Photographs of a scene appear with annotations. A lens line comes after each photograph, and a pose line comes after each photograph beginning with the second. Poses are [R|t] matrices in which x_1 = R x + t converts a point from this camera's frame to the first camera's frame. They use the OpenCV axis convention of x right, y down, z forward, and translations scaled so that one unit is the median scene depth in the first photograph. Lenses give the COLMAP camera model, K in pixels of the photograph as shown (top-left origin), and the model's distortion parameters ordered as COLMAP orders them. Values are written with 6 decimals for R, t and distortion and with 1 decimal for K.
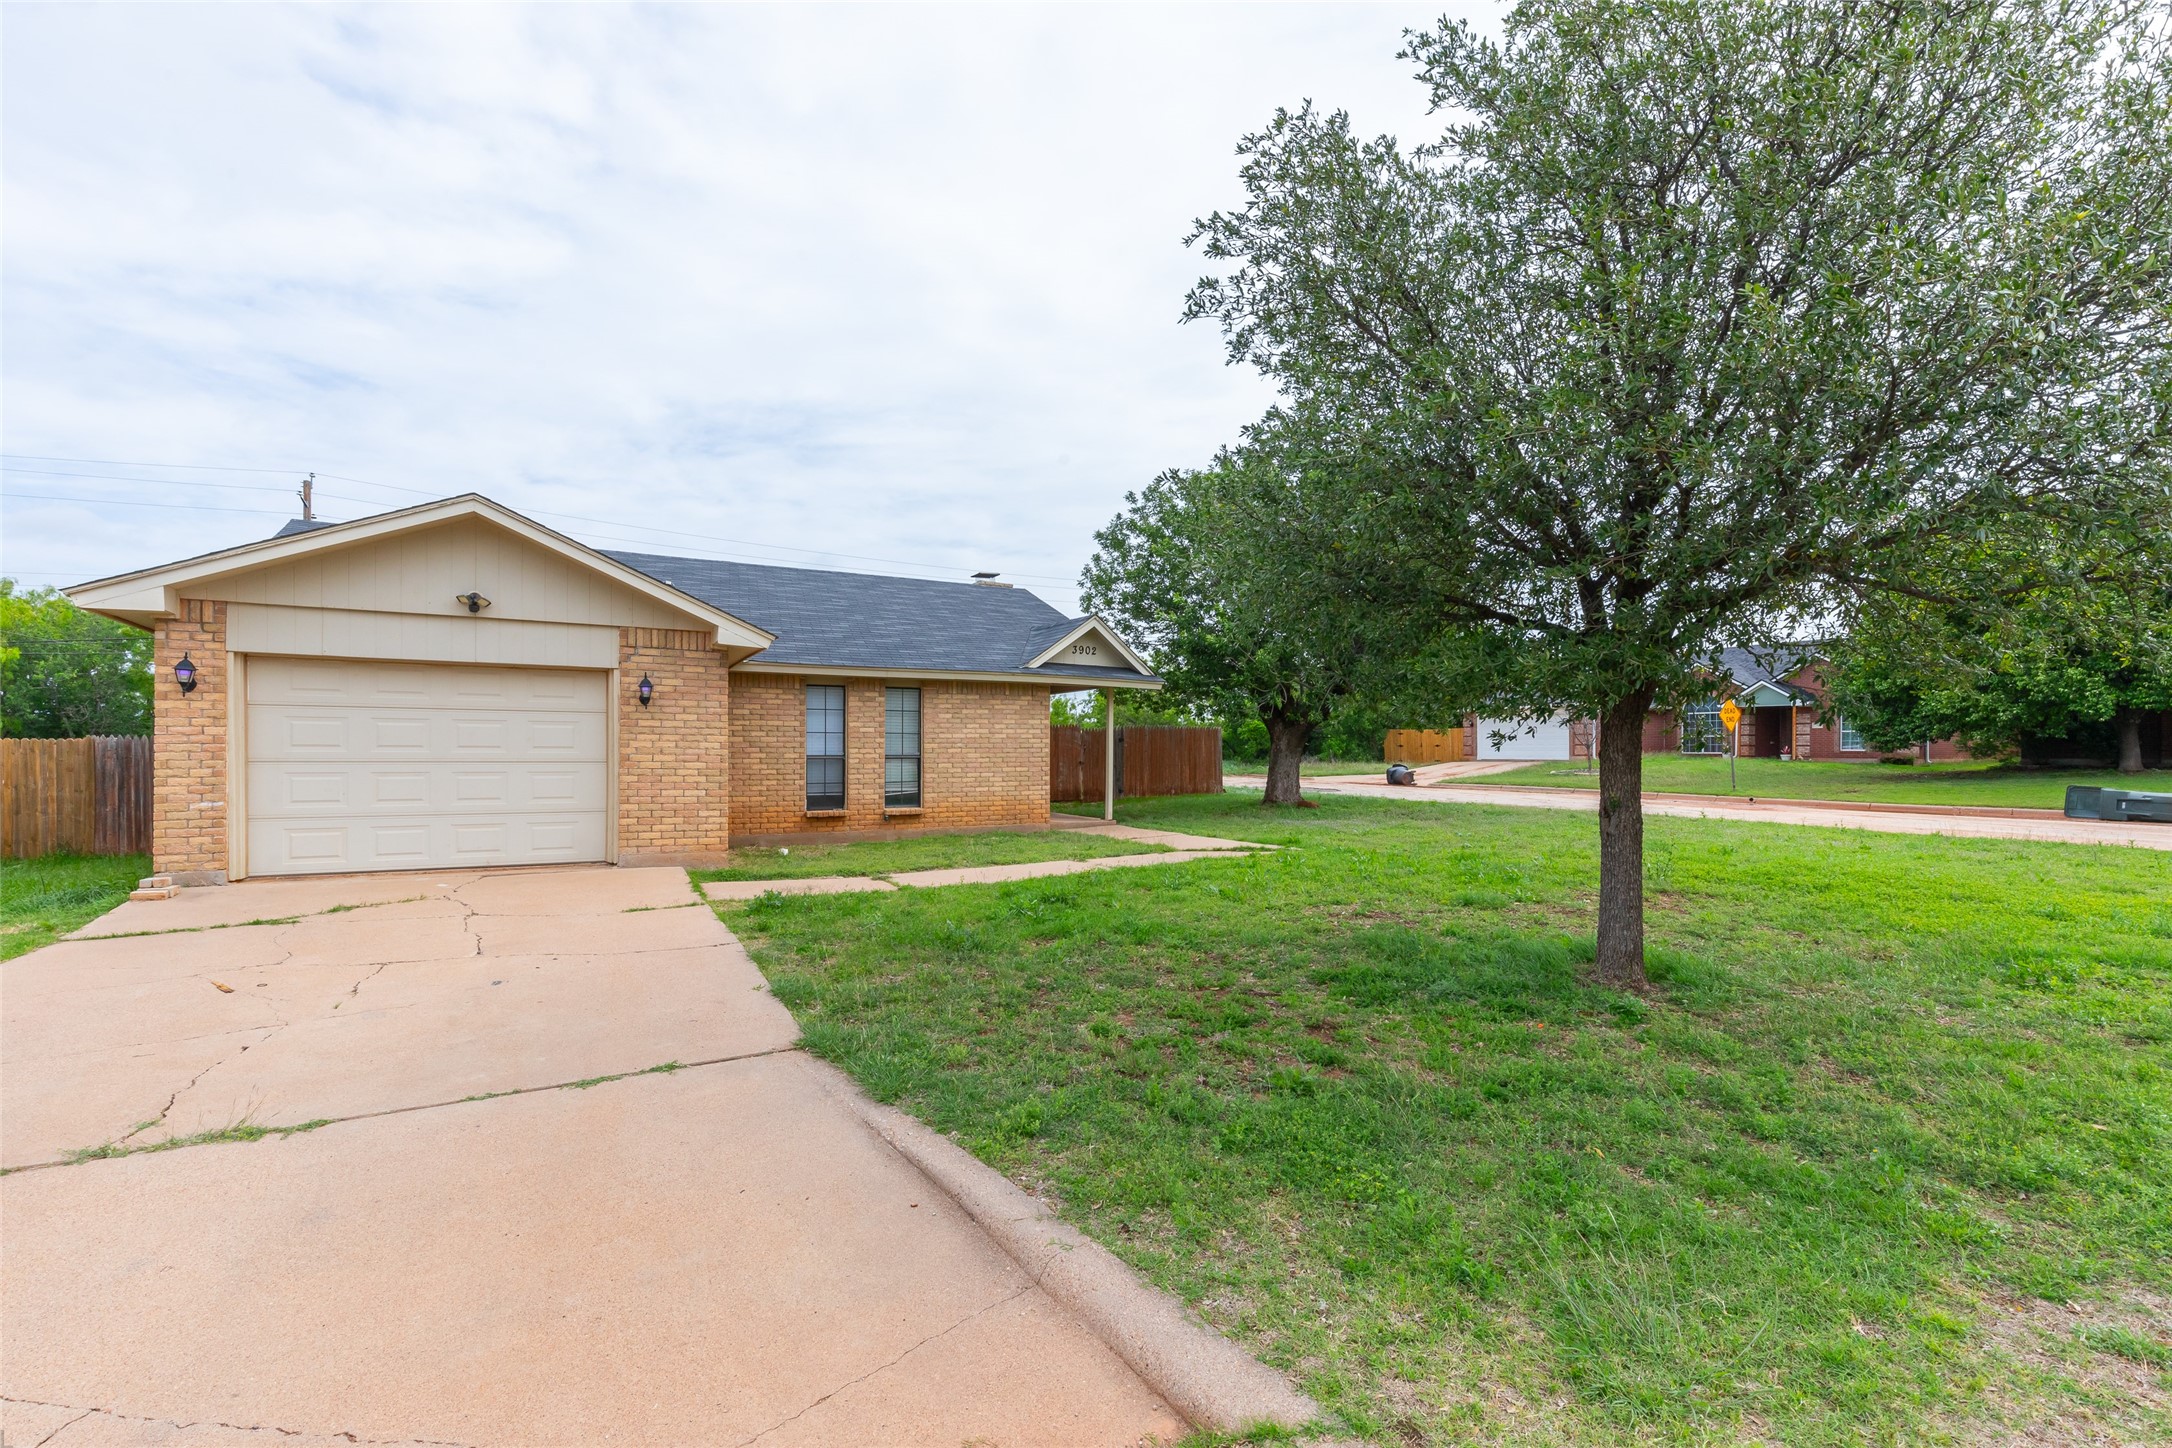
lens RADIAL K [[993.0, 0, 1093.0], [0, 993.0, 743.4], [0, 0, 1]] dist [0.010406, -0.001752]
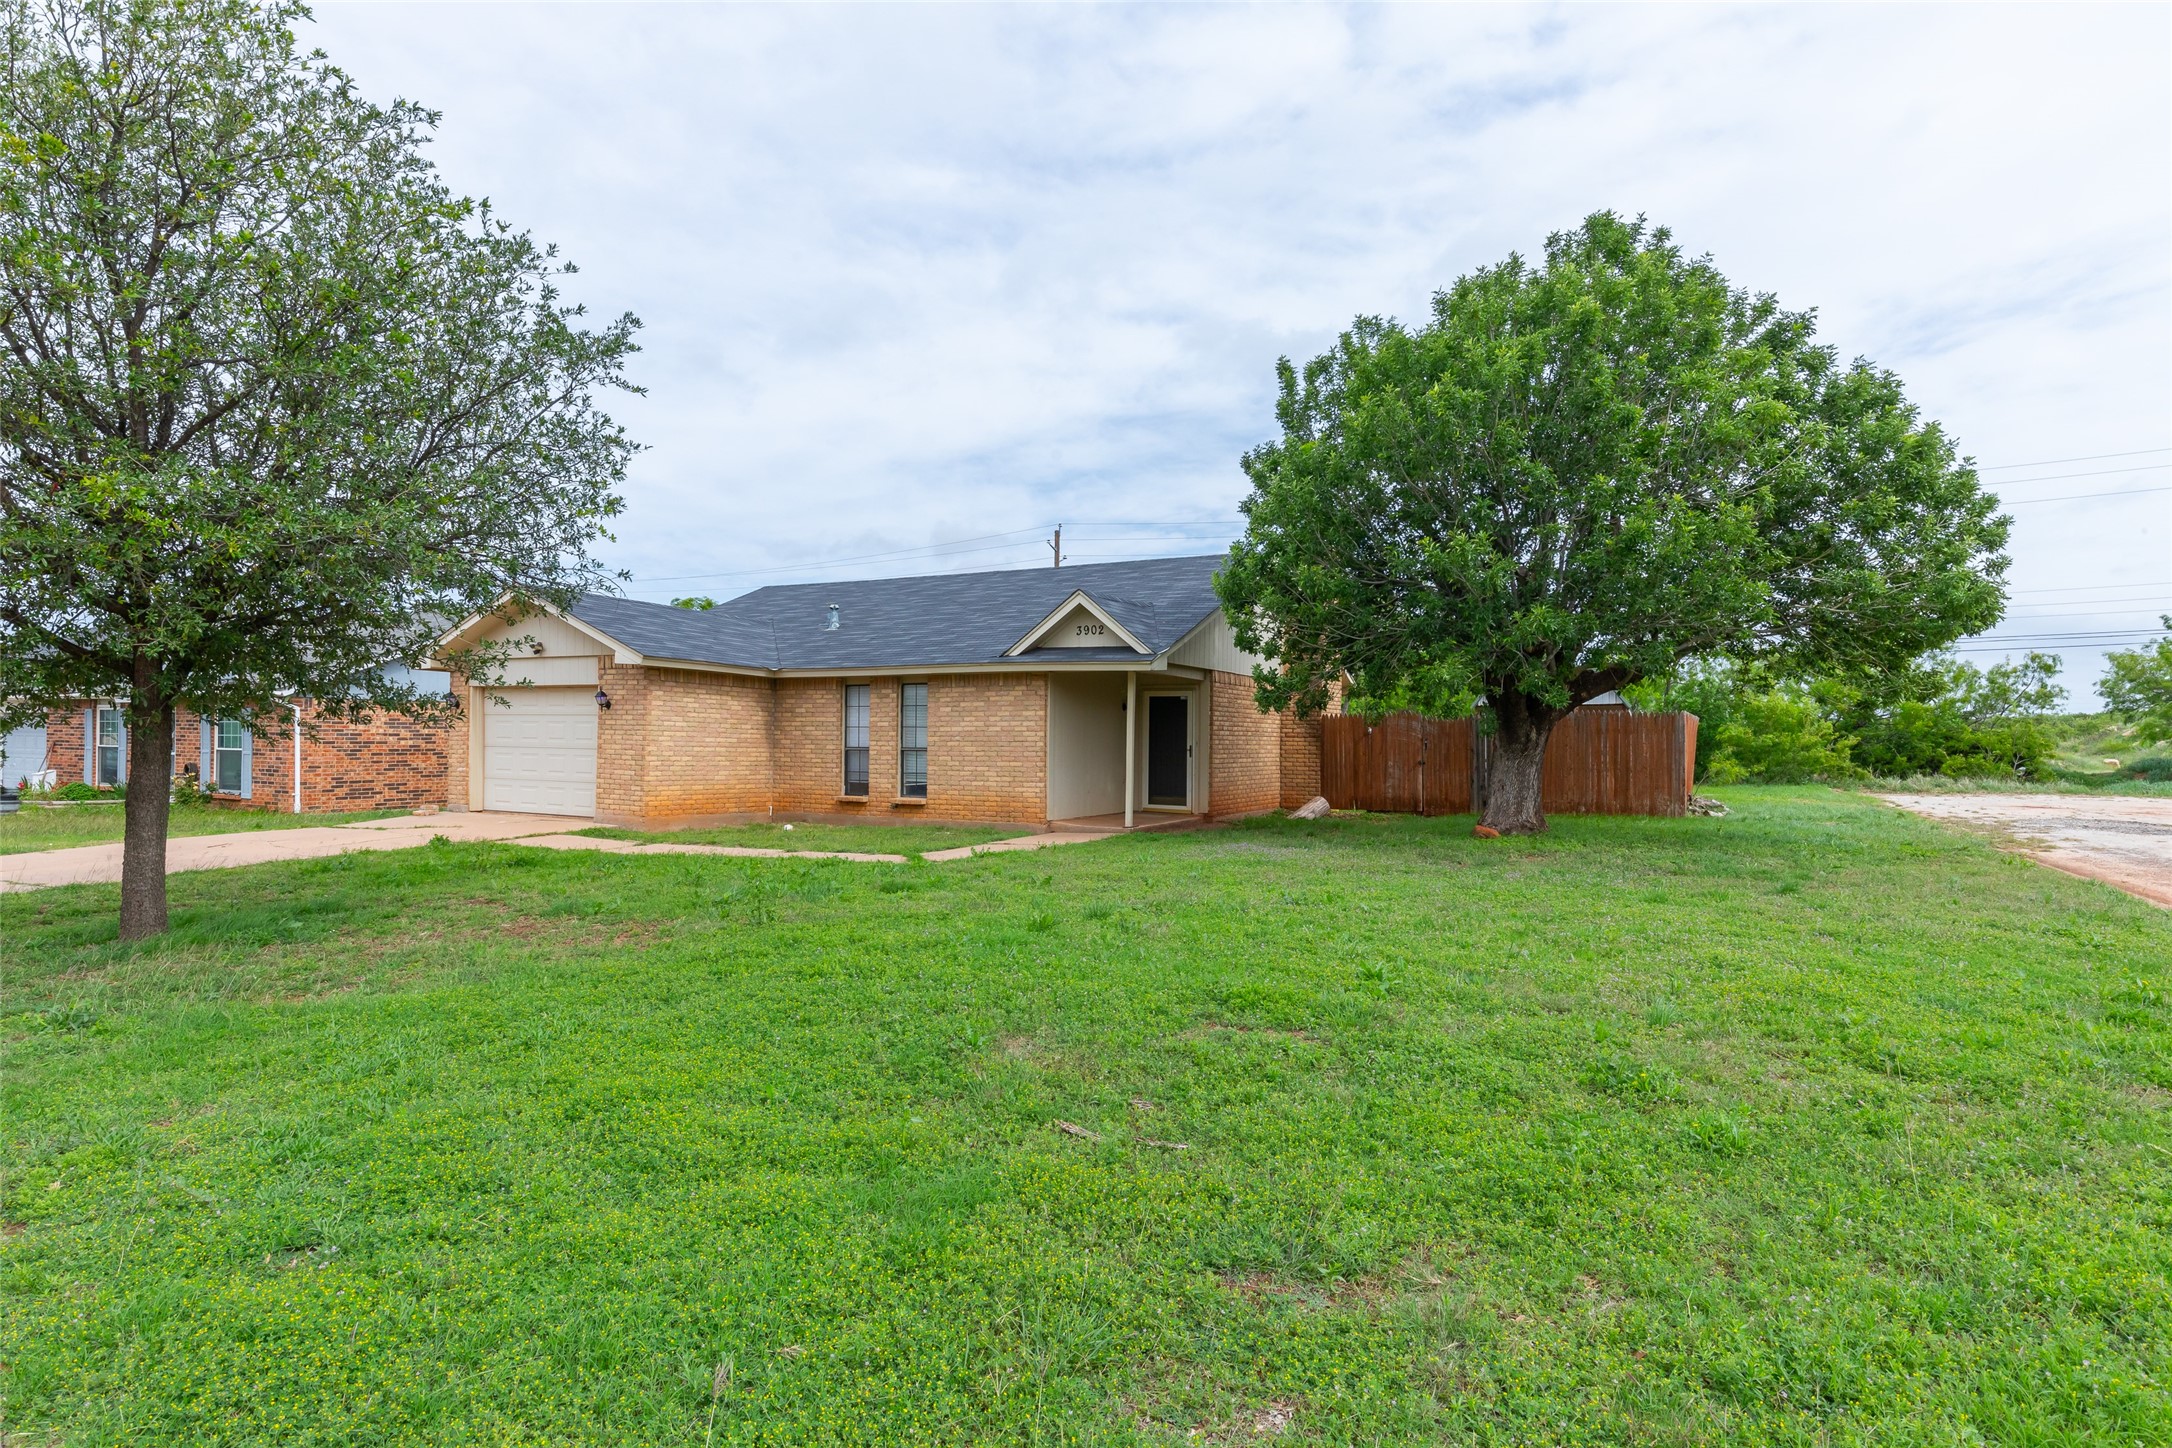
lens RADIAL K [[1110.8, 0, 1057.2], [0, 1110.8, 747.0], [0, 0, 1]] dist [0.017816, -0.000727]
pose [[0.528724, 0.009092, -0.848745, 0.918074], [0.000266, 0.999941, 0.010877, -0.001710], [0.848794, -0.005976, 0.528690, 0.525558]]
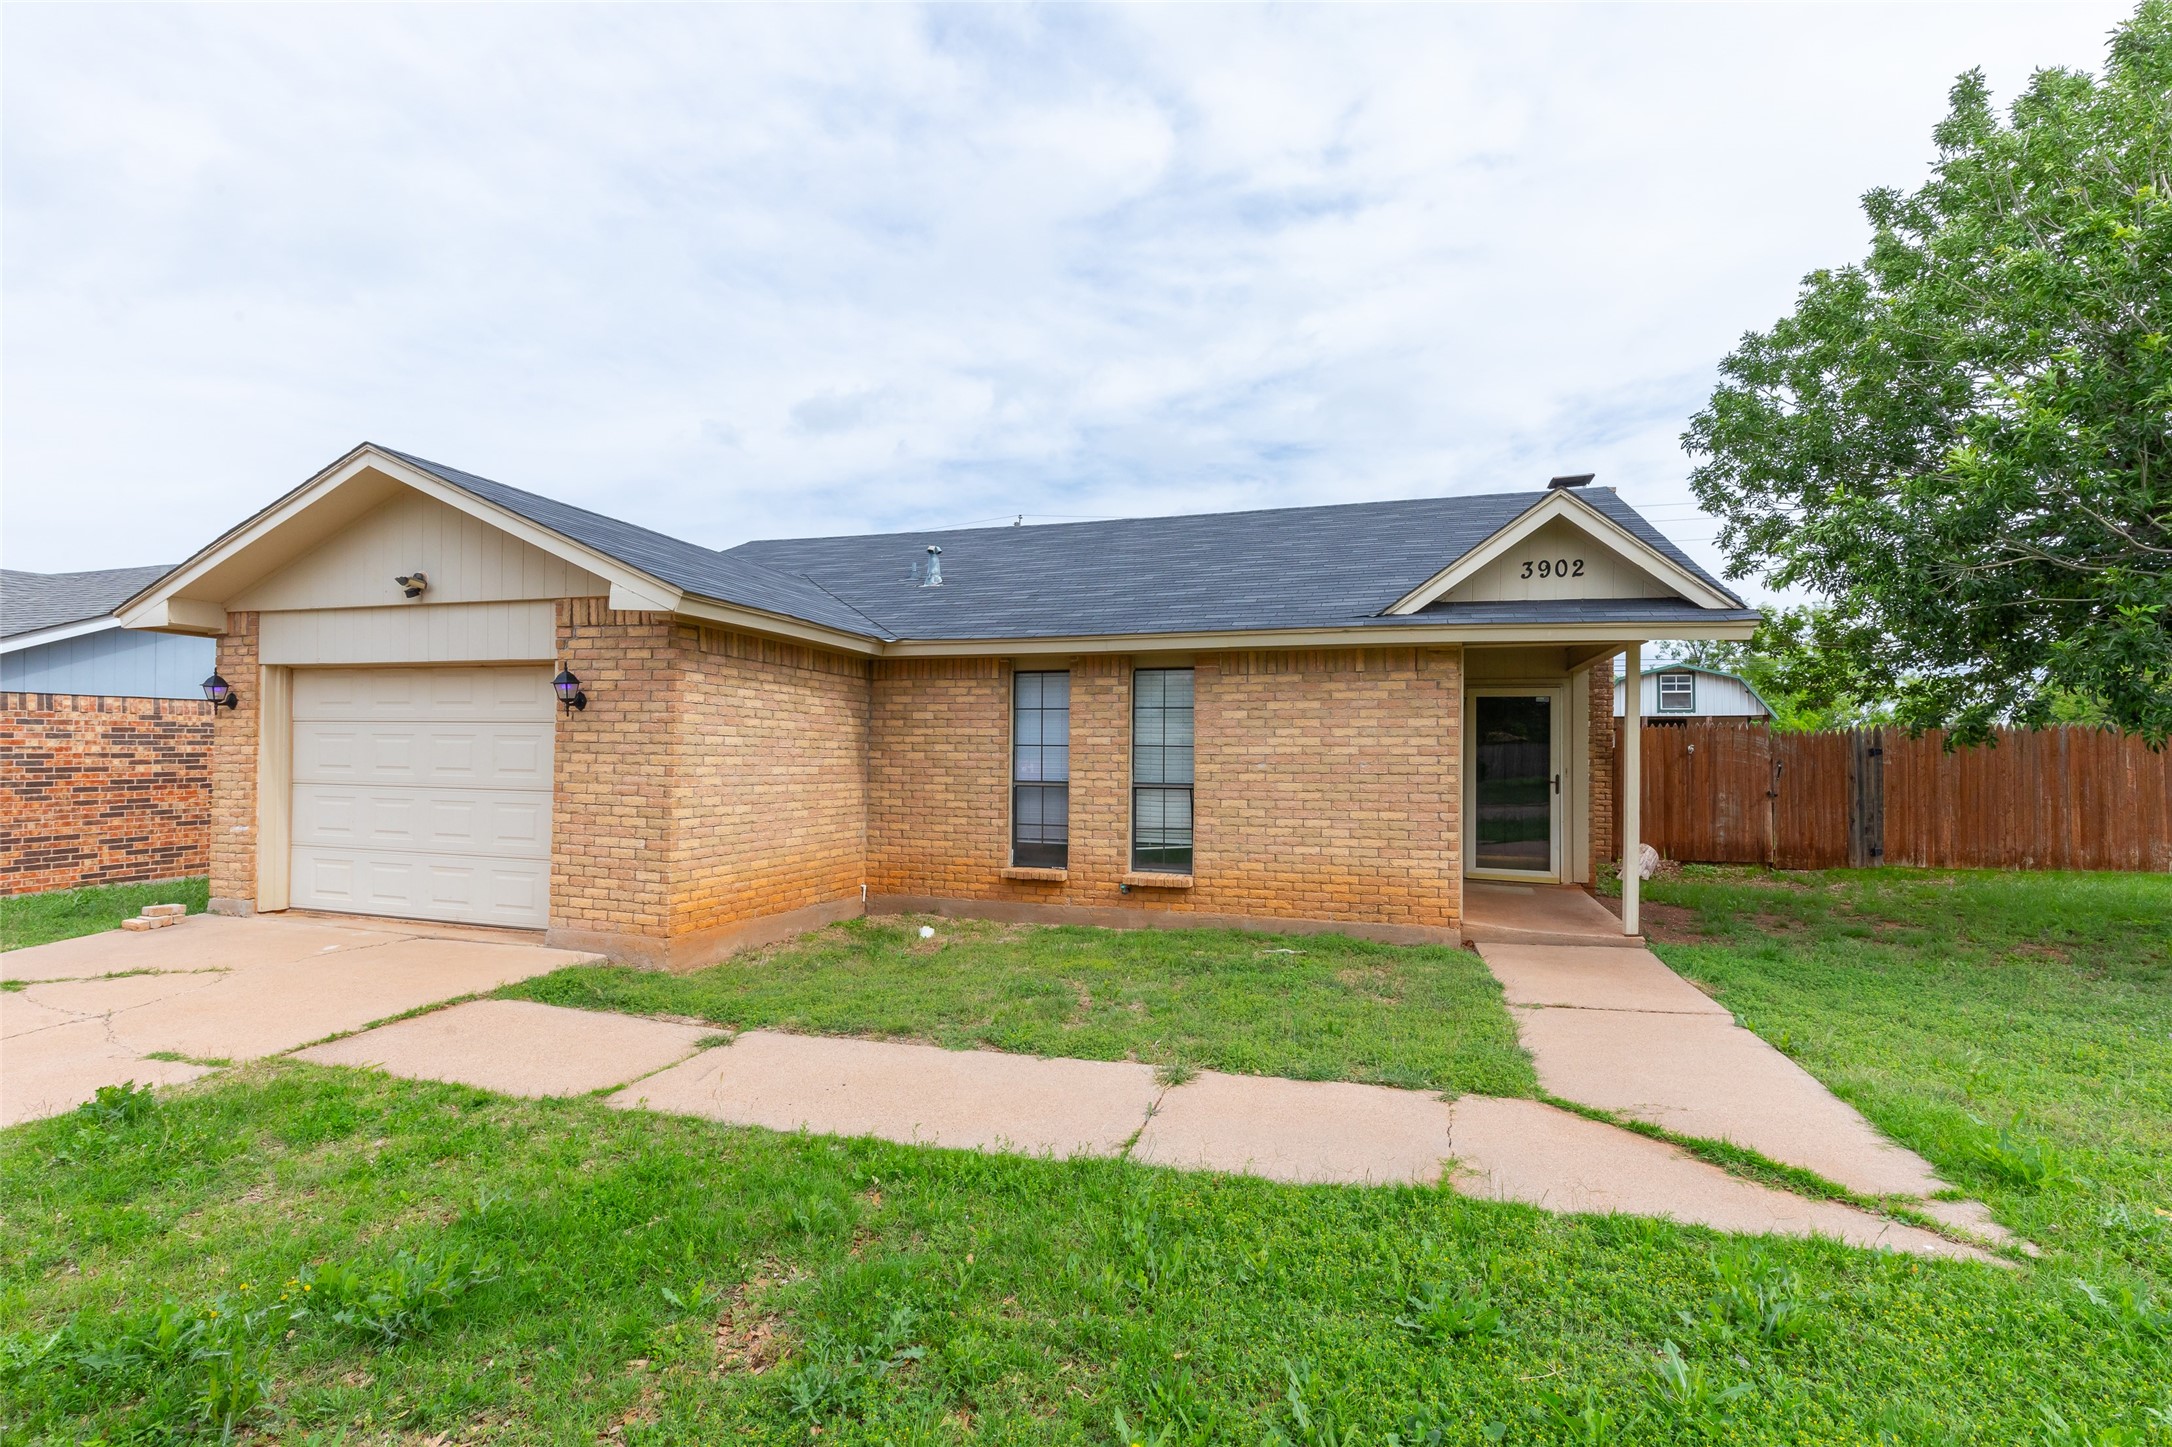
lens RADIAL K [[993.0, 0, 1086.1], [0, 993.0, 724.8], [0, 0, 1]] dist [0.010406, -0.001752]
pose [[0.675880, -0.013791, -0.736883, 0.215964], [-0.000460, 0.999817, -0.019133, -0.011746], [0.737011, 0.013270, 0.675750, 0.593191]]
